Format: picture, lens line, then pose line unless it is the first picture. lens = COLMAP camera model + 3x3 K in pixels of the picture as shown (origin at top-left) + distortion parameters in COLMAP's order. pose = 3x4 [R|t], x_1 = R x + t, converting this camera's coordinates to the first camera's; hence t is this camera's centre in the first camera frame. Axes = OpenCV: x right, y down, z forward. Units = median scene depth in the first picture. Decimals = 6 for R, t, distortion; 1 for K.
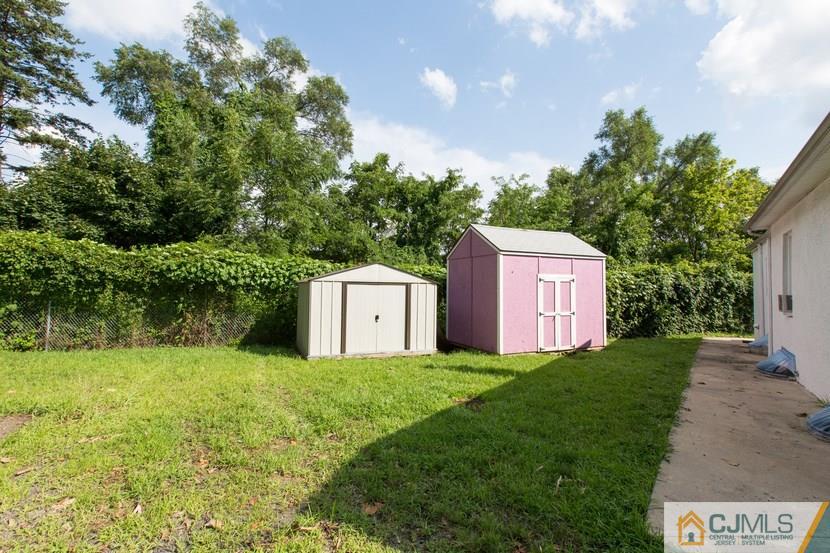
lens RADIAL K [[372.1, 0, 415.0], [0, 372.1, 276.5], [0, 0, 1]] dist [-0.000417, 0.000134]
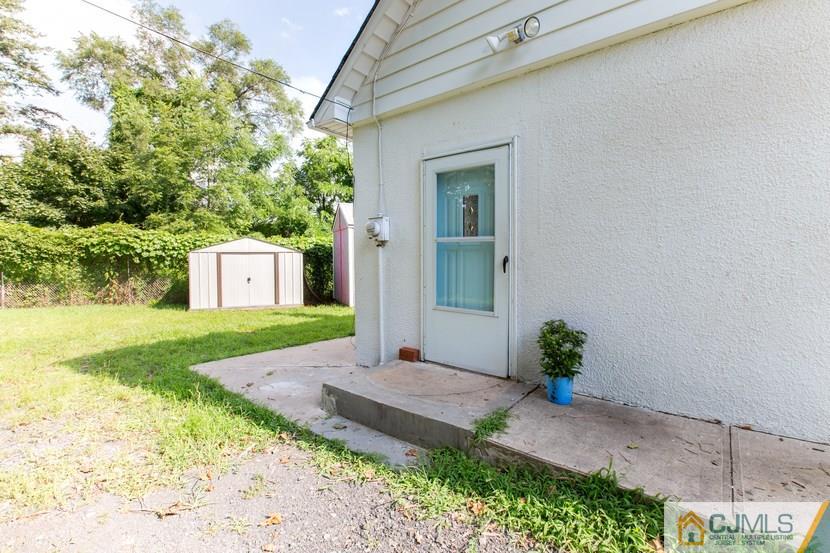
lens RADIAL K [[398.9, 0, 415.0], [0, 398.9, 276.5], [0, 0, 1]] dist [0.003085, -0.000061]
pose [[0.998086, -0.014785, -0.060041, 0.313978], [0.018804, 0.997579, 0.066946, 0.010444], [0.058906, -0.067947, 0.995948, -0.181815]]
